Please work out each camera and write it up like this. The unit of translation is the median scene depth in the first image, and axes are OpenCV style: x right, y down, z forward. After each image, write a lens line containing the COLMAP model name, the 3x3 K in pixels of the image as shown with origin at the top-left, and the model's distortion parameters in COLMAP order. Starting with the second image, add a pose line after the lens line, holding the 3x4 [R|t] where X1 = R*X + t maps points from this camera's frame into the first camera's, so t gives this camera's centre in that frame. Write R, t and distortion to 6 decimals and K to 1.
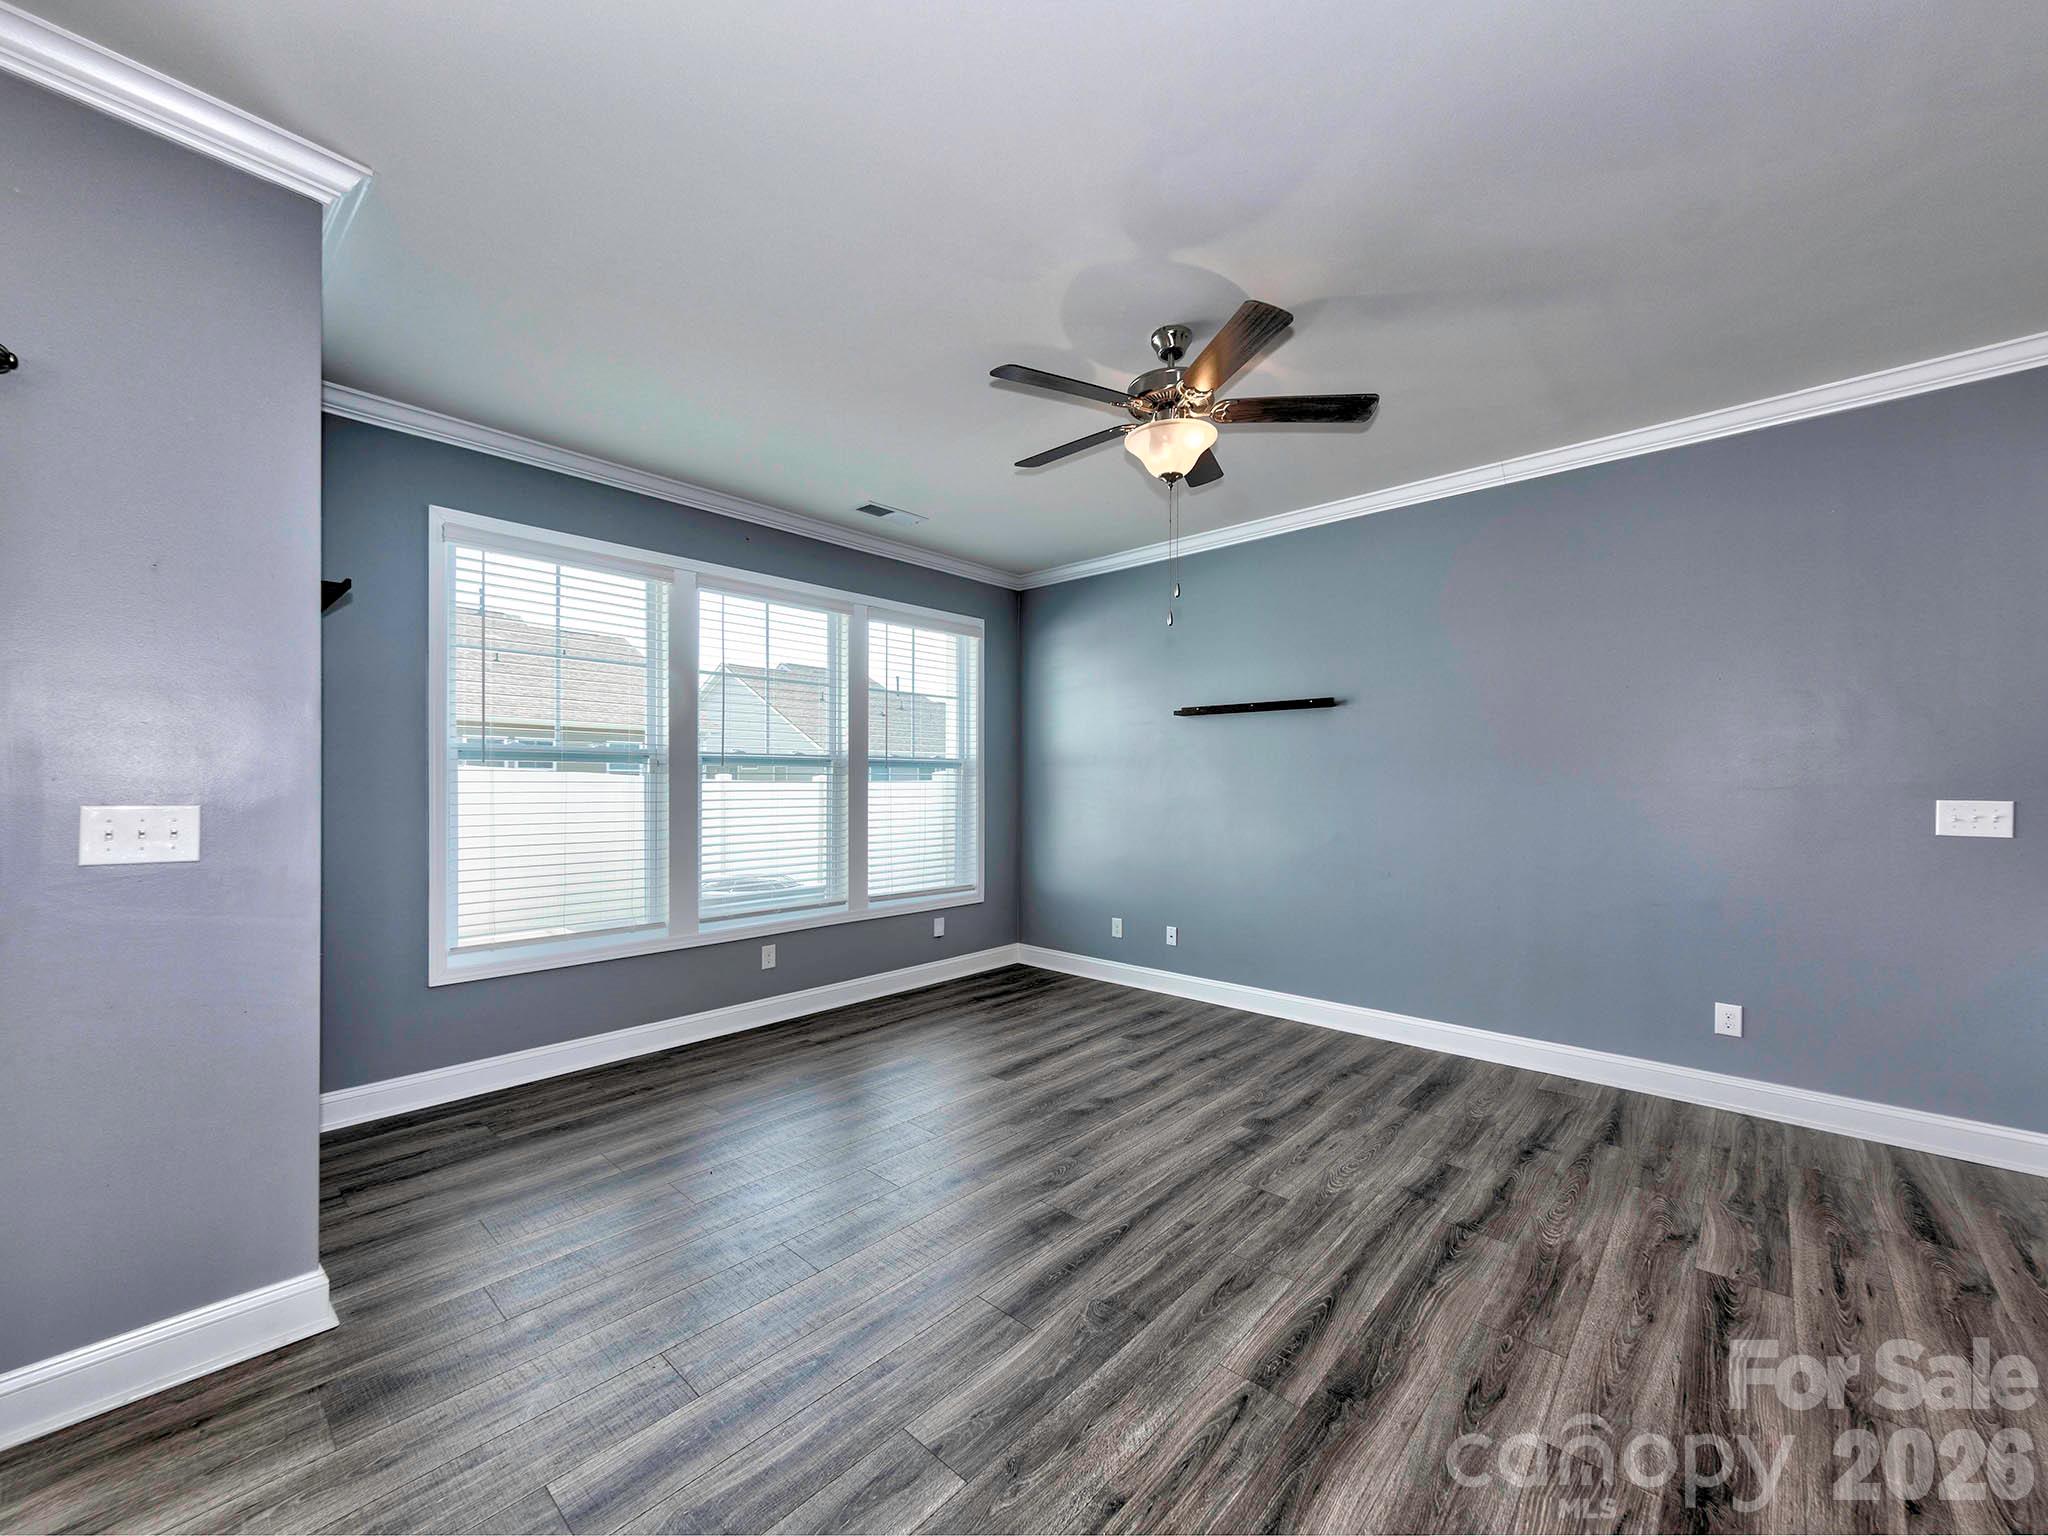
lens RADIAL K [[805.3, 0, 1026.2], [0, 805.3, 780.4], [0, 0, 1]] dist [0.004815, -0.000382]
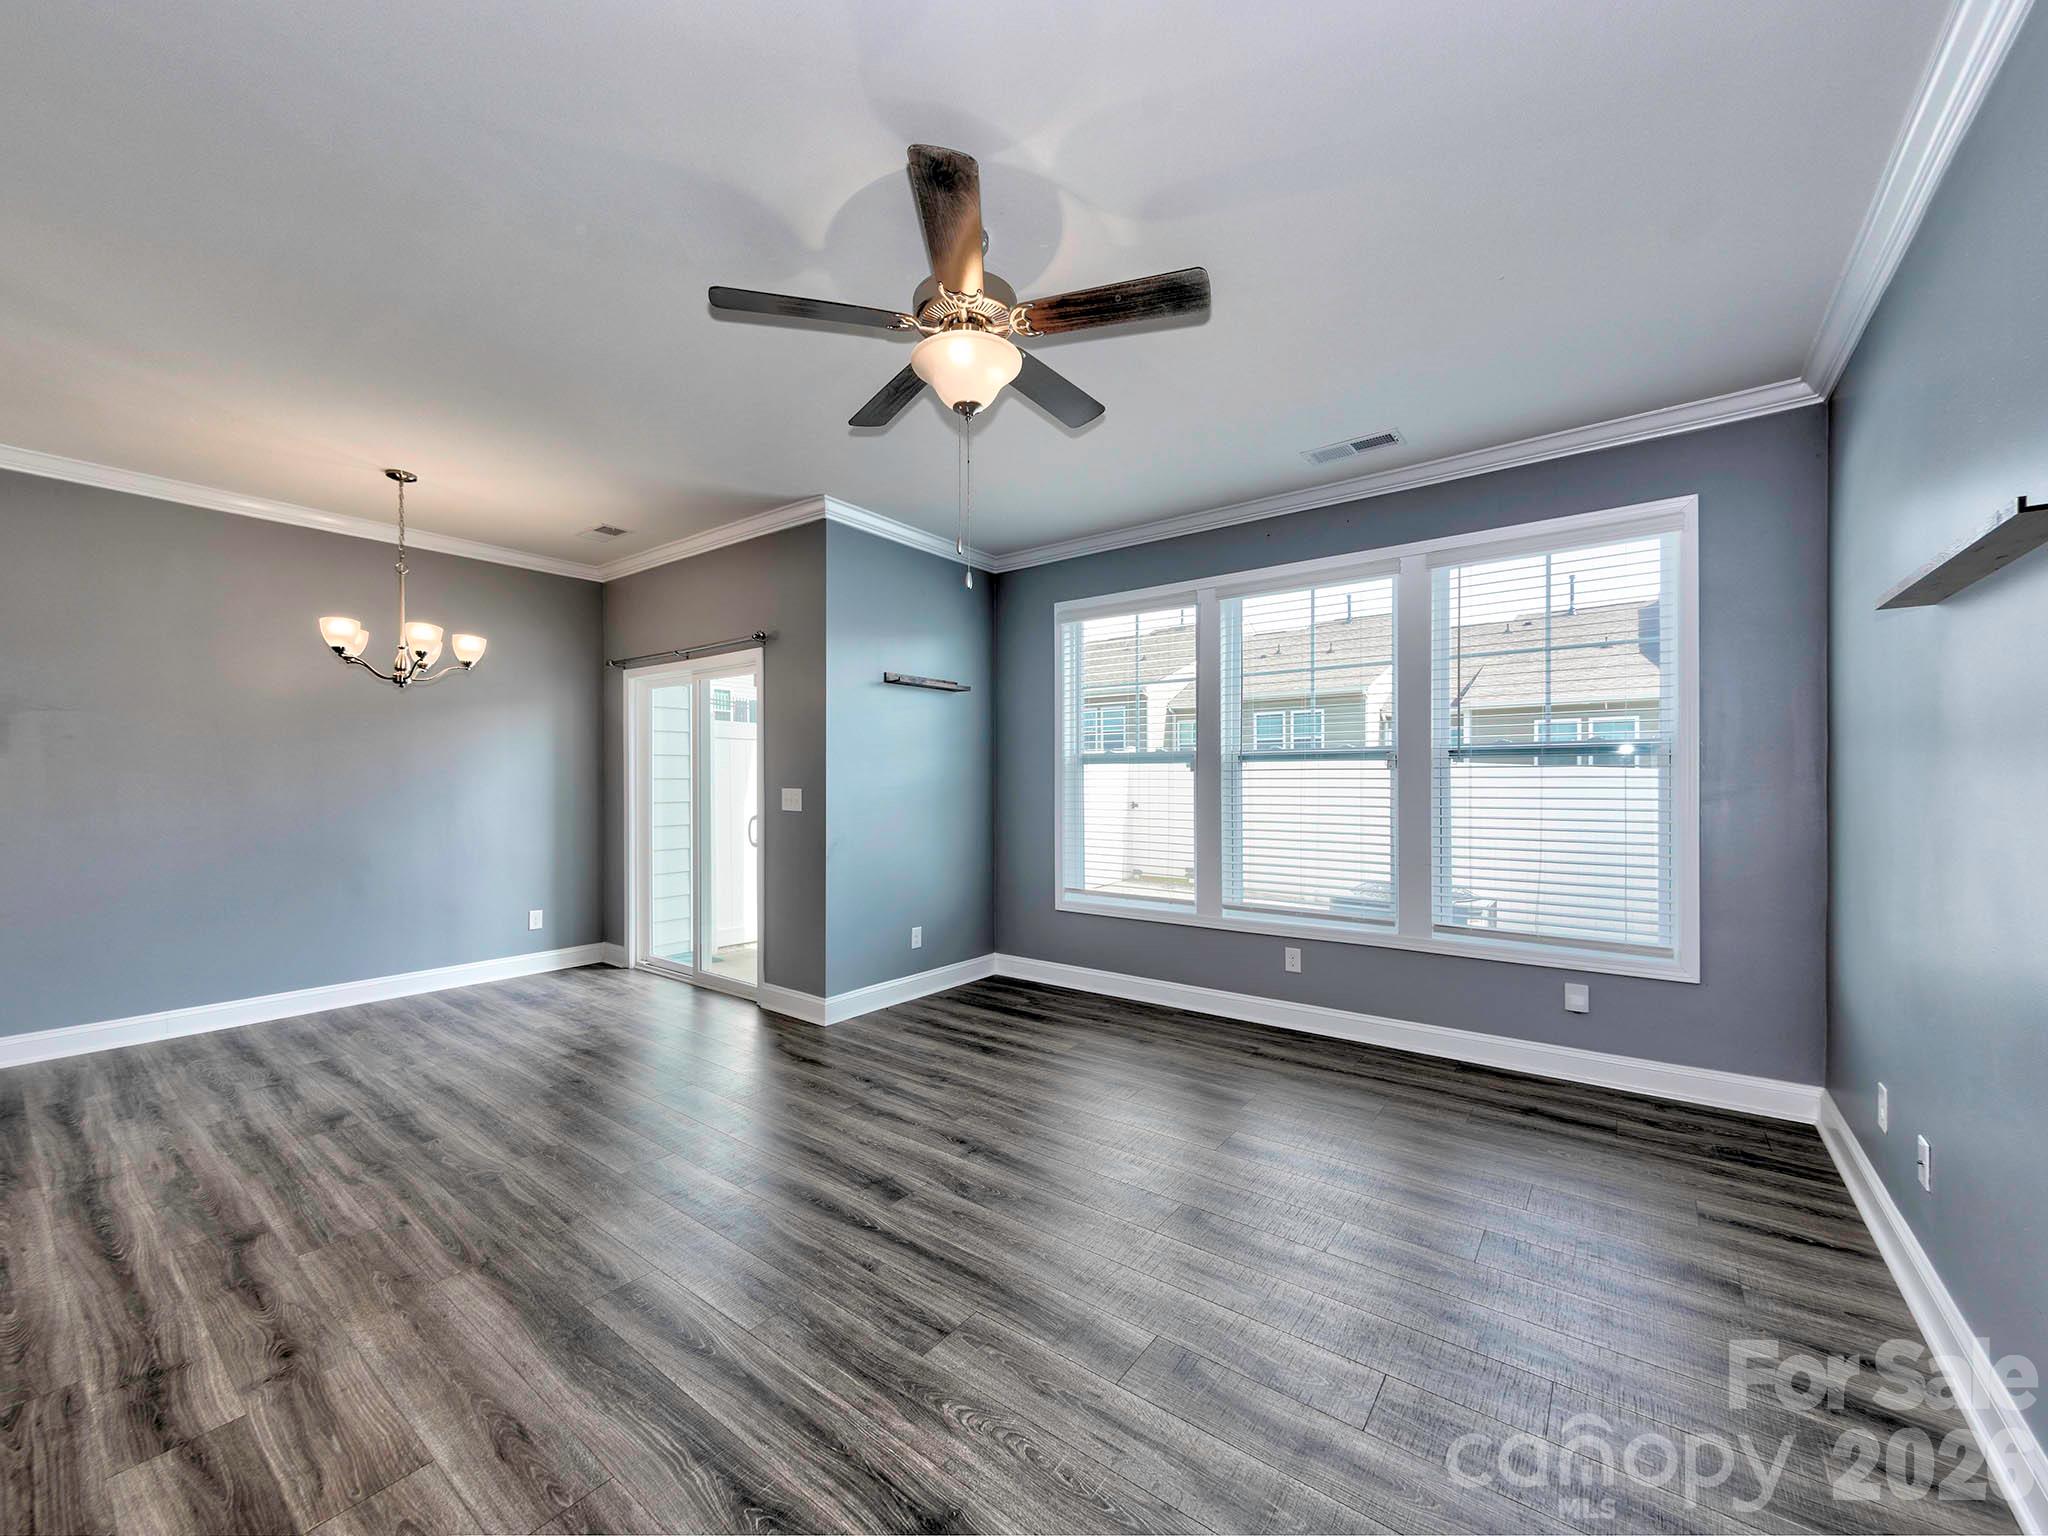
lens RADIAL K [[805.3, 0, 1026.2], [0, 805.3, 780.4], [0, 0, 1]] dist [0.004815, -0.000382]
pose [[0.091124, 0.000267, -0.995840, 0.805377], [0.005096, 0.999987, 0.000734, 0.002979], [0.995827, -0.005141, 0.091121, 0.785608]]
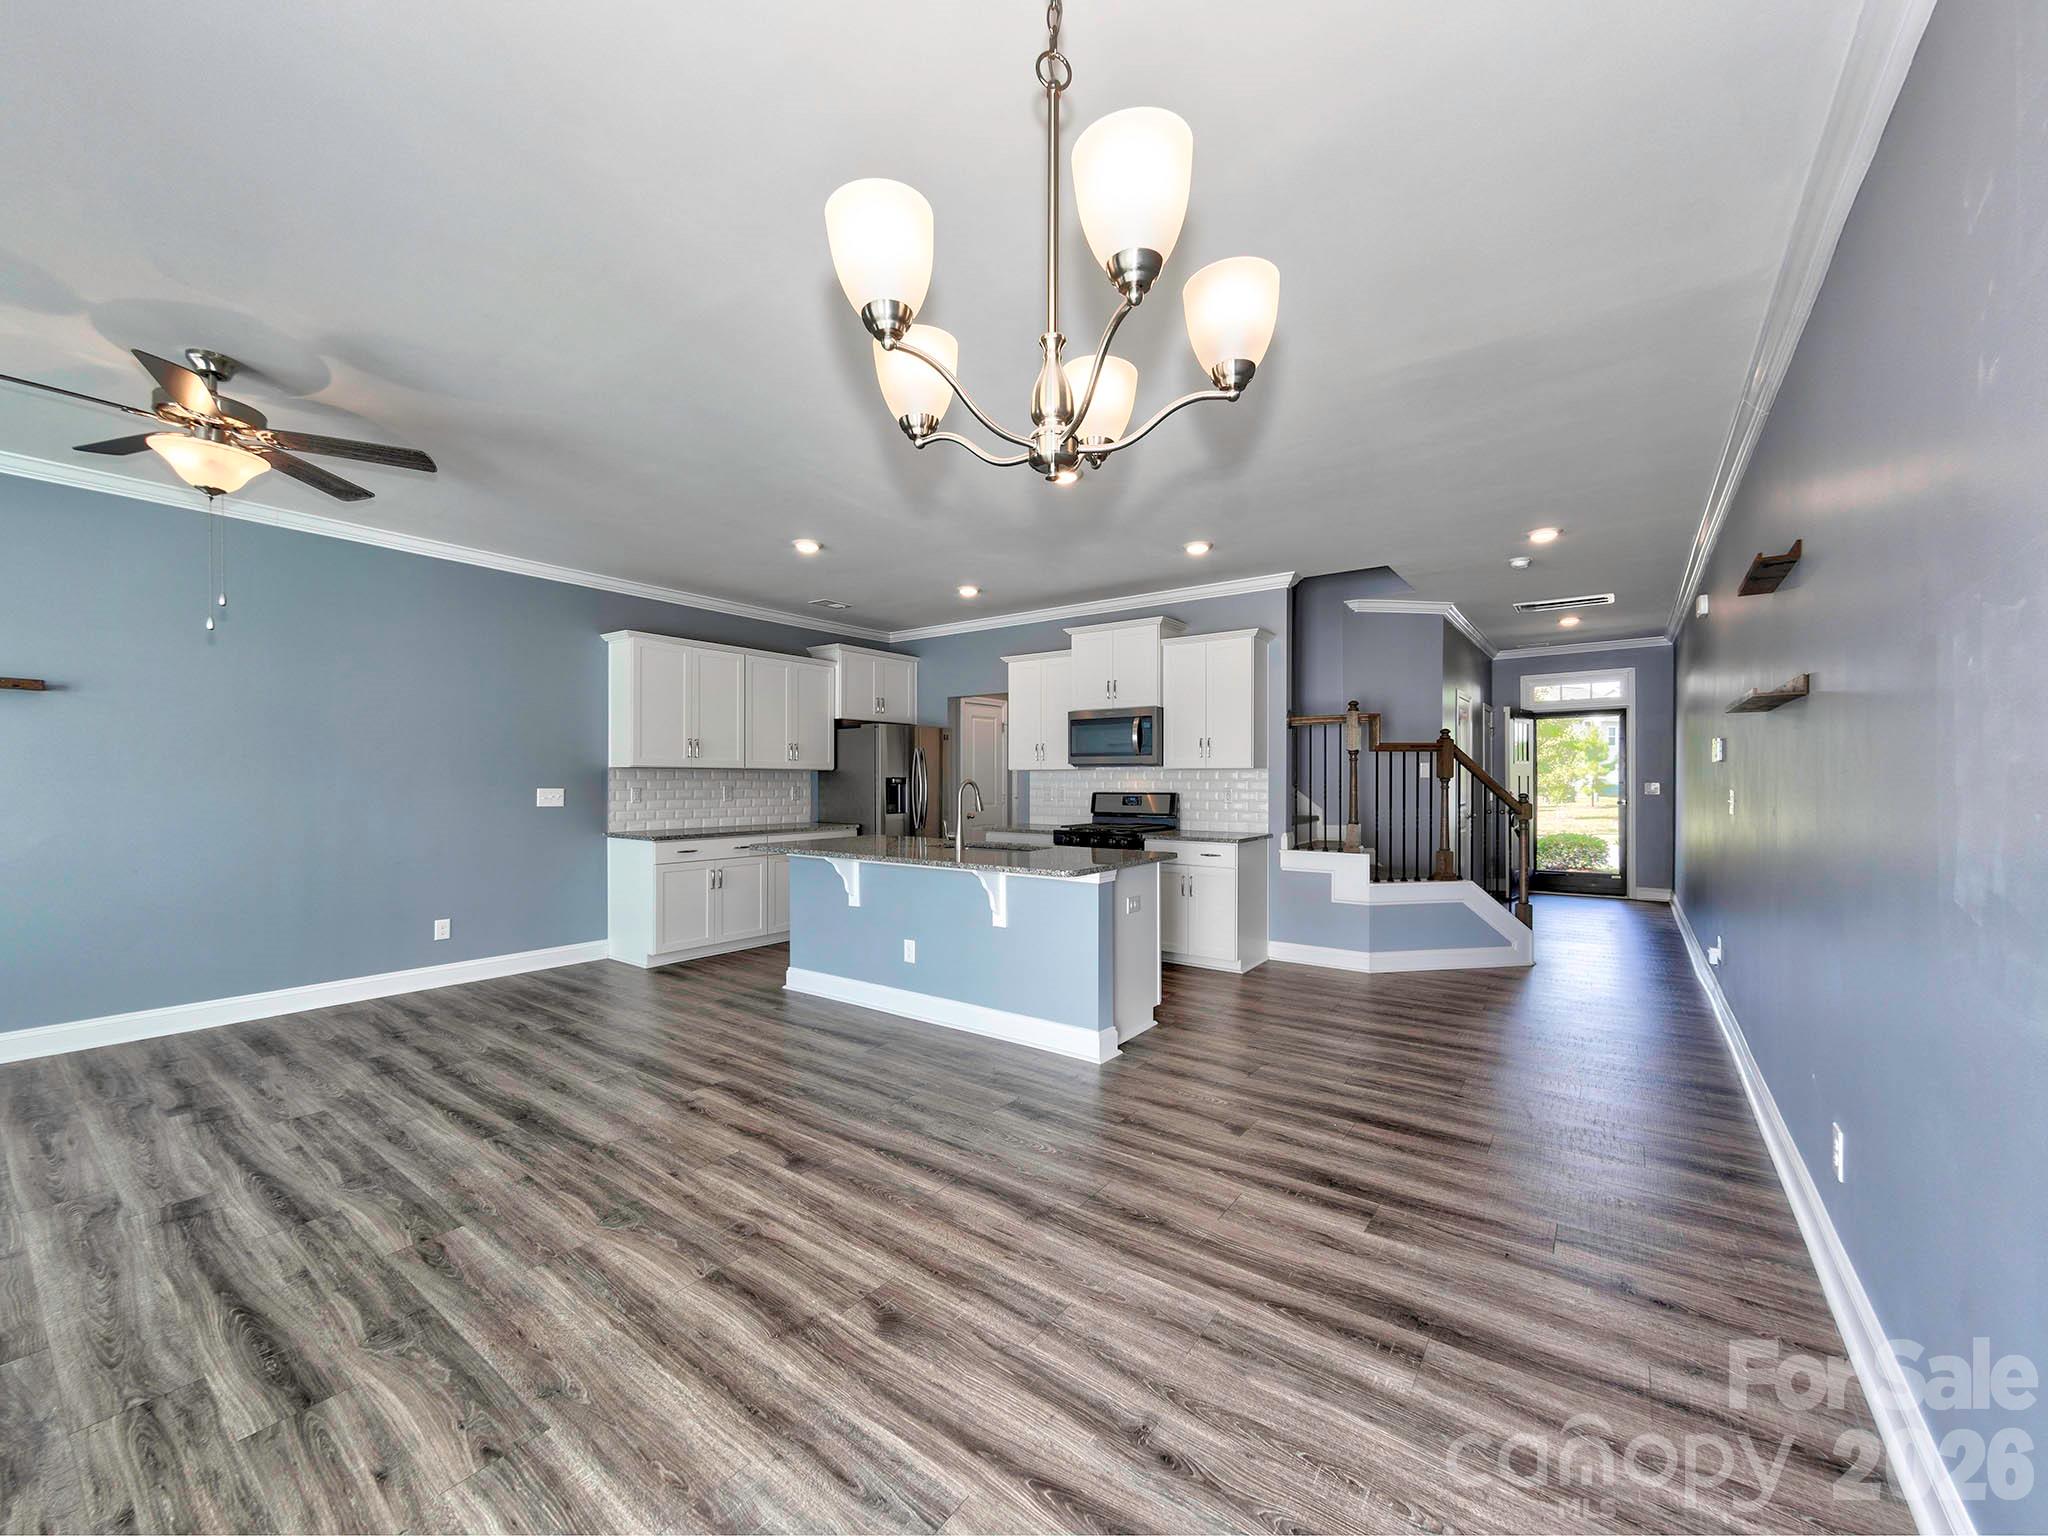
lens RADIAL K [[805.3, 0, 1026.2], [0, 805.3, 780.4], [0, 0, 1]] dist [0.004815, -0.000382]
pose [[-0.105646, -0.001787, 0.994402, -0.801168], [-0.008055, 0.999967, 0.000941, -0.005034], [-0.994371, -0.007911, -0.105657, 0.035786]]
